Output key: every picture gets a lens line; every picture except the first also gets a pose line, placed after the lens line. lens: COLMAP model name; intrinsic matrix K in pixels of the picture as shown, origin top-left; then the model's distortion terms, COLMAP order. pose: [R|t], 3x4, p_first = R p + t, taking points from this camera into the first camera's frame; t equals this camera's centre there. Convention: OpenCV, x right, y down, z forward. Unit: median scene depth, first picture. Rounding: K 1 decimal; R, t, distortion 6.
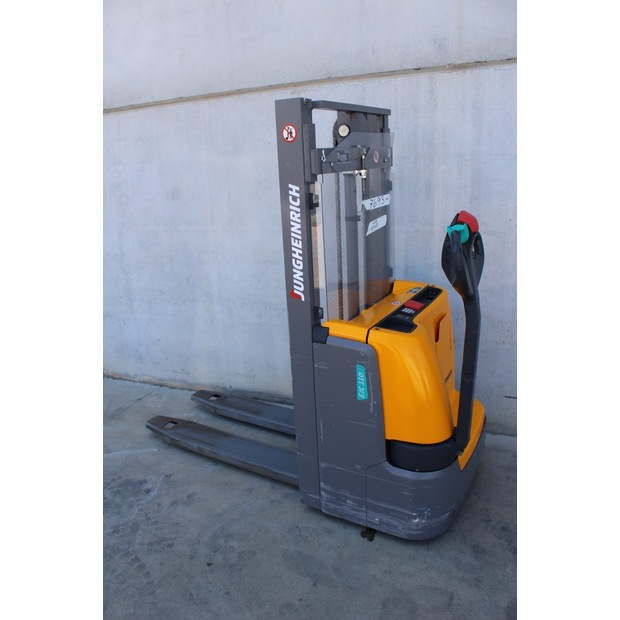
lens RADIAL K [[508.5, 0, 311.7], [0, 508.5, 311.3], [0, 0, 1]] dist [-0.155102, 0.122472]
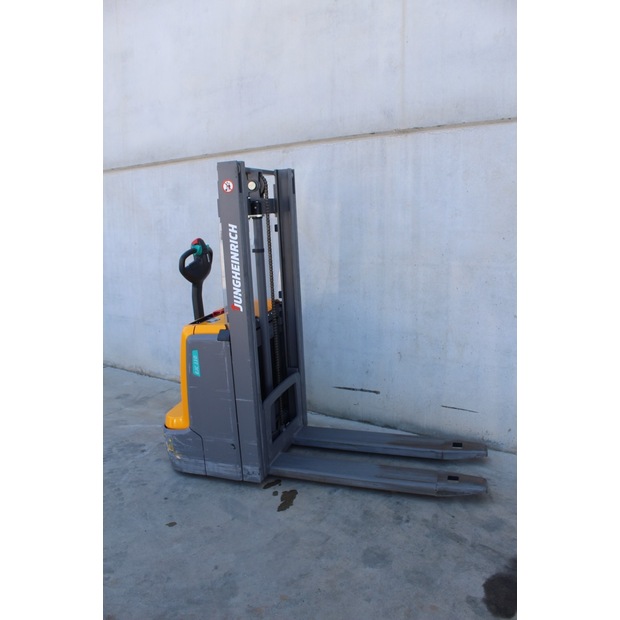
lens RADIAL K [[508.5, 0, 313.1], [0, 508.5, 309.7], [0, 0, 1]] dist [-0.155102, 0.122472]
pose [[0.983752, 0.048886, -0.172748, 0.321065], [-0.062524, 0.995266, -0.074409, 0.061015], [0.168293, 0.084001, 0.982151, -0.248084]]
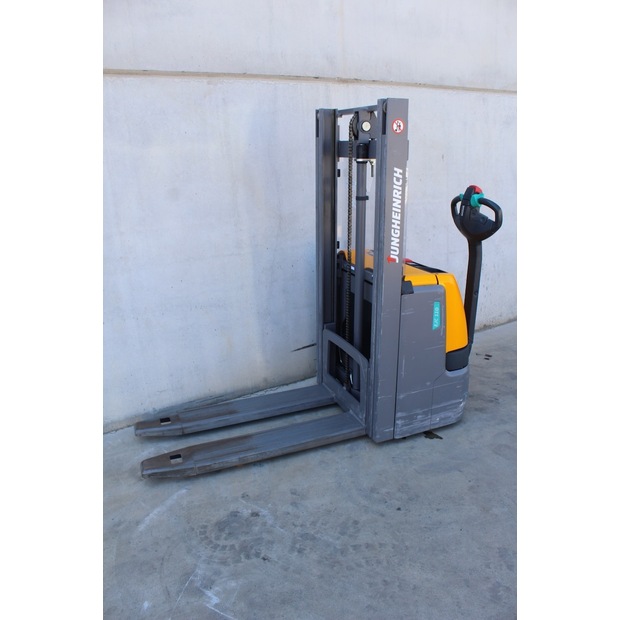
lens RADIAL K [[508.5, 0, 309.0], [0, 508.5, 311.8], [0, 0, 1]] dist [-0.155102, 0.122472]
pose [[0.605213, -0.210943, 0.767607, -0.885605], [0.219064, 0.971156, 0.094161, -0.053464], [-0.765329, 0.111168, 0.633967, 0.318831]]
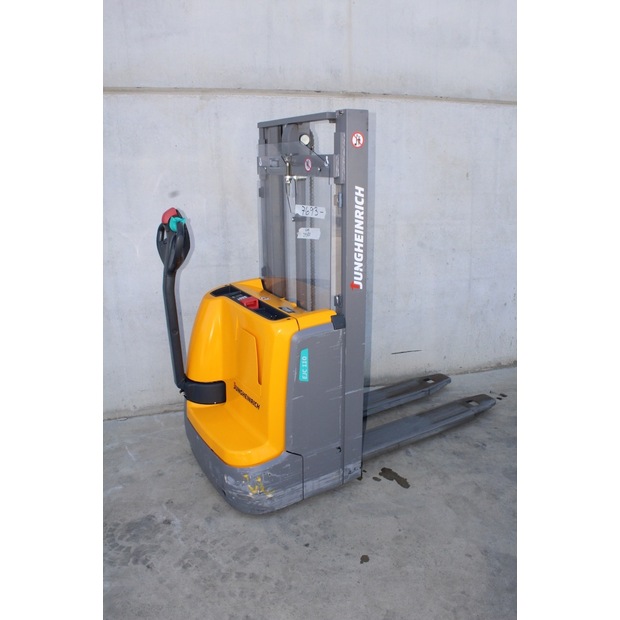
lens RADIAL K [[508.5, 0, 308.3], [0, 508.5, 311.2], [0, 0, 1]] dist [-0.155102, 0.122472]
pose [[0.776587, -0.131307, 0.616175, -0.636935], [0.144647, 0.989074, 0.028468, -0.004693], [-0.613181, 0.067020, 0.787094, 0.109385]]
